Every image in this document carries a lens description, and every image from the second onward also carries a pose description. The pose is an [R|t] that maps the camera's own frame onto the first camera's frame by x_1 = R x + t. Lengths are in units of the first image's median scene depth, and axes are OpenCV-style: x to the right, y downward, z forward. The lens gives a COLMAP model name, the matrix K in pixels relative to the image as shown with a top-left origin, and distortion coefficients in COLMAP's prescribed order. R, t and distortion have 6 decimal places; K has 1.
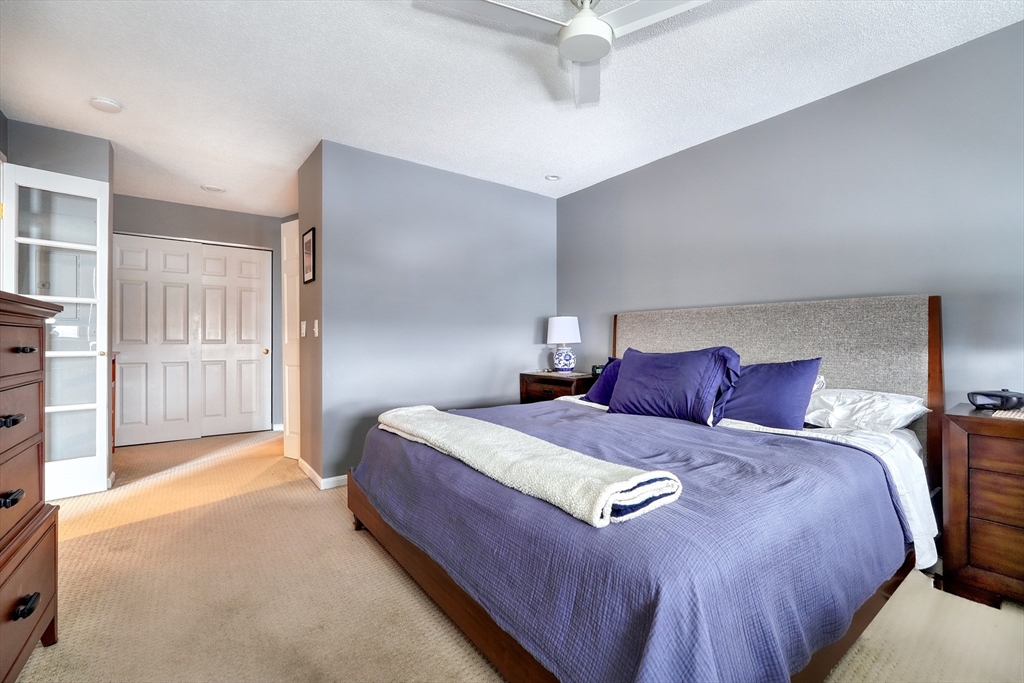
lens RADIAL K [[431.4, 0, 506.3], [0, 431.4, 340.1], [0, 0, 1]] dist [-0.011872, 0.000517]
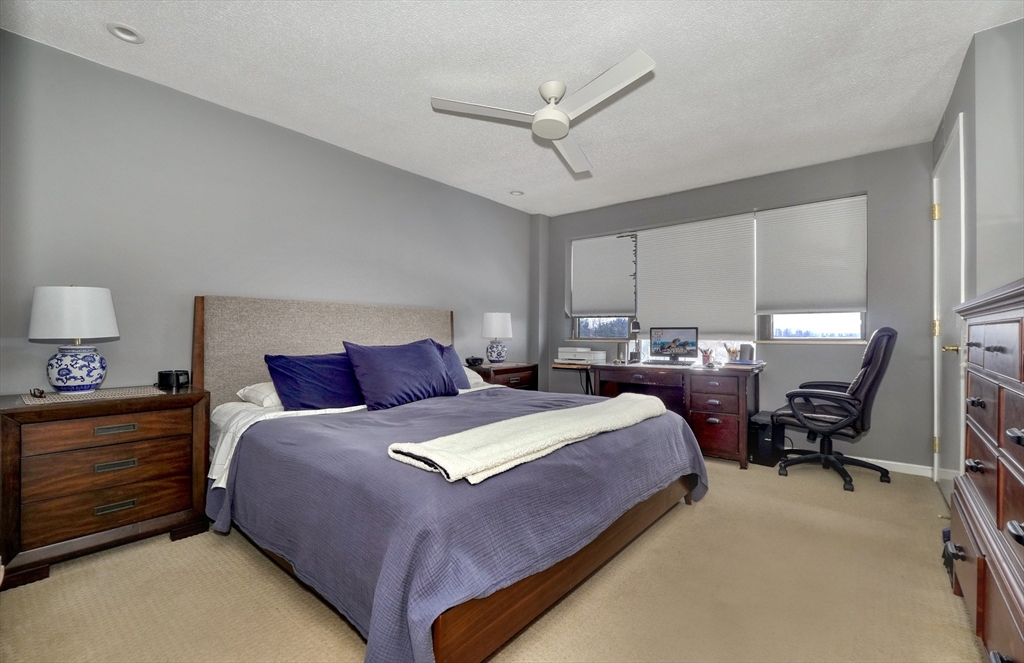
lens RADIAL K [[431.8, 0, 512.0], [0, 431.8, 331.5], [0, 0, 1]] dist [-0.000523, -0.000032]
pose [[-0.225125, 0.004243, 0.974321, -0.777270], [-0.007239, 0.999956, -0.006027, -0.000998], [-0.974303, -0.008410, -0.225084, 0.951760]]
